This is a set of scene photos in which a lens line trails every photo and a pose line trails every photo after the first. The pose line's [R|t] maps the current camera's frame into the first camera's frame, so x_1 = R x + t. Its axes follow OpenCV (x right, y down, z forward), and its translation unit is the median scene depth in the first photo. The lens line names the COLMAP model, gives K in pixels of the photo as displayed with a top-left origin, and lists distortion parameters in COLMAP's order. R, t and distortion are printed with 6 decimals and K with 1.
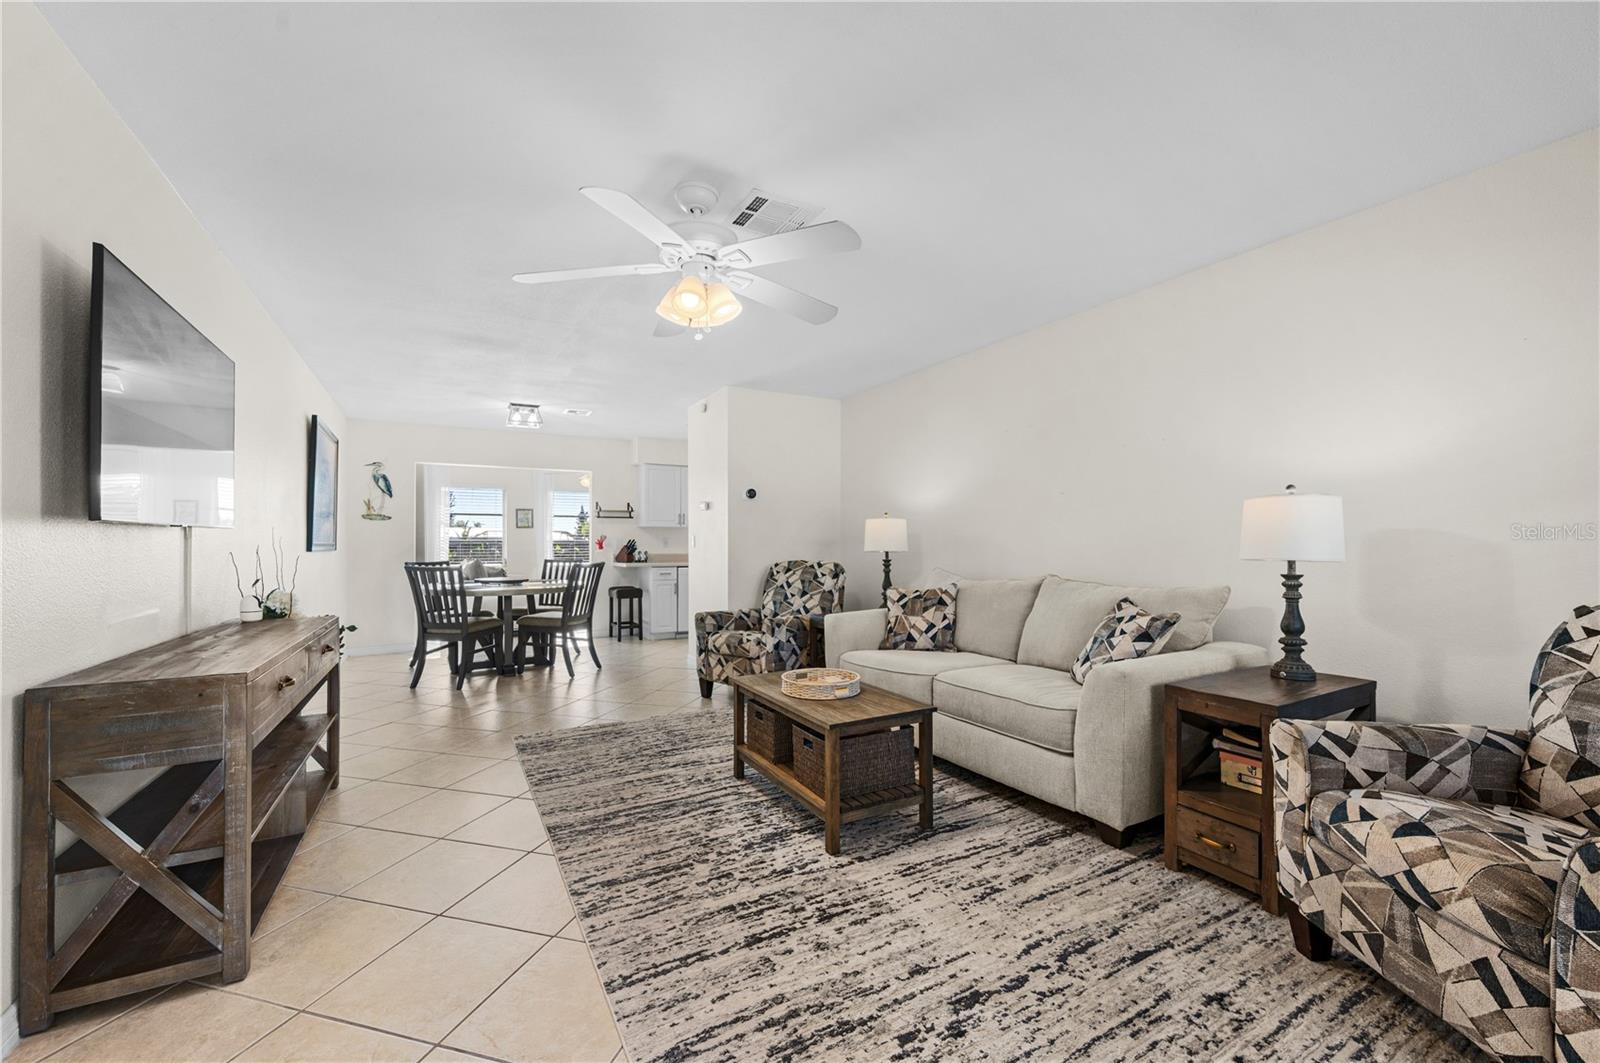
lens RADIAL K [[635.7, 0, 797.1], [0, 635.7, 538.1], [0, 0, 1]] dist [0.001010, 0.000106]
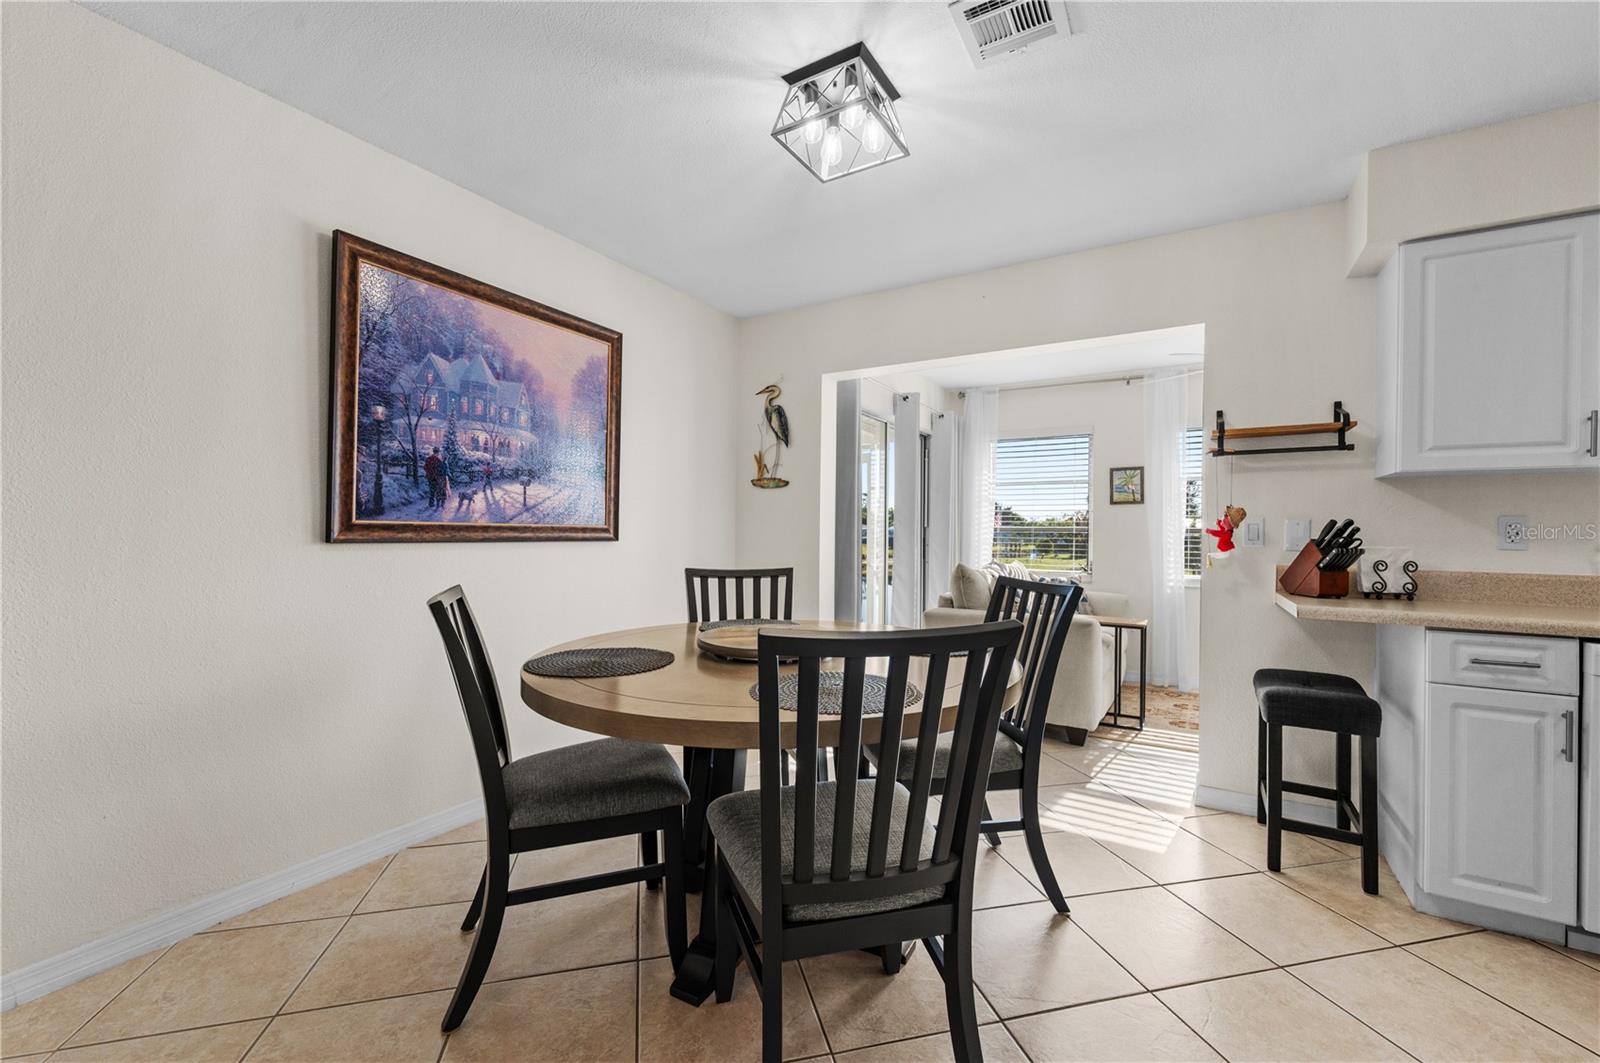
lens RADIAL K [[652.7, 0, 804.6], [0, 652.7, 526.9], [0, 0, 1]] dist [-0.002911, -0.000556]
pose [[0.501215, 0.000597, -0.865323, -0.144641], [0.000233, 1.000000, 0.000825, 0.005876], [0.865323, -0.000615, 0.501214, 0.734466]]
